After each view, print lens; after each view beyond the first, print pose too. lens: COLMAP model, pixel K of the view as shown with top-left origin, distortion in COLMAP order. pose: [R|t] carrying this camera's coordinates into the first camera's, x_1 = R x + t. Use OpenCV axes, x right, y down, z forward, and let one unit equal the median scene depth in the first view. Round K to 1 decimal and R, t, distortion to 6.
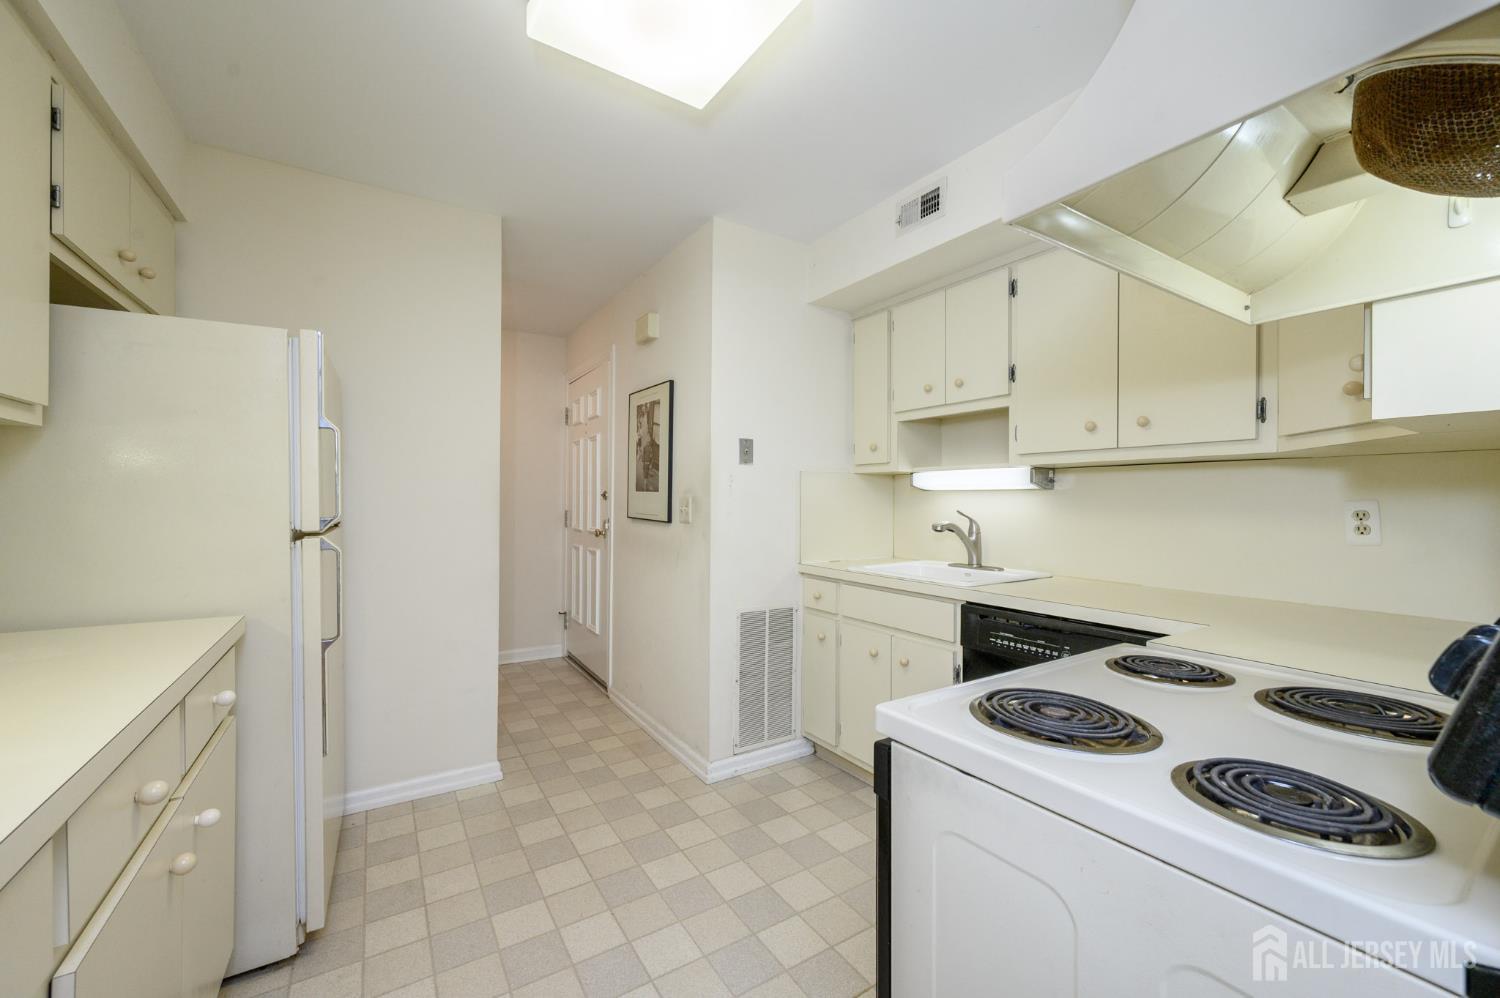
lens RADIAL K [[593.2, 0, 749.0], [0, 593.2, 498.7], [0, 0, 1]] dist [-0.002671, 0.000068]
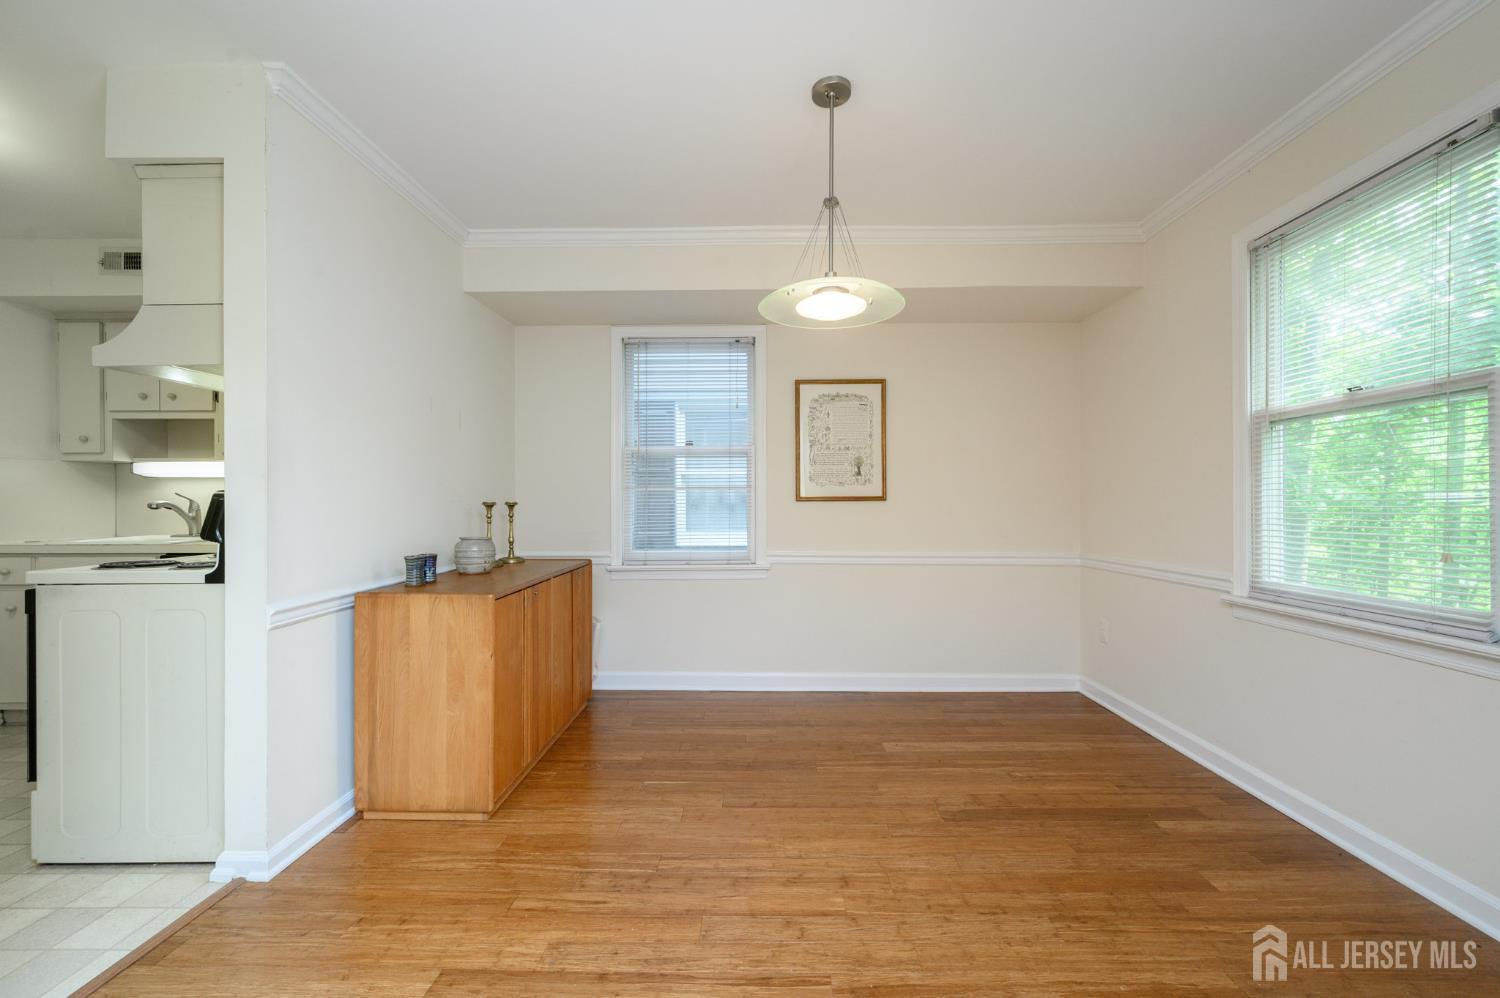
lens RADIAL K [[593.2, 0, 760.3], [0, 593.2, 505.3], [0, 0, 1]] dist [-0.002671, 0.000068]
pose [[0.544863, -0.006845, 0.838497, -0.037357], [0.003664, 0.999977, 0.005782, 0.042493], [-0.838517, -0.000078, 0.544875, -0.758240]]
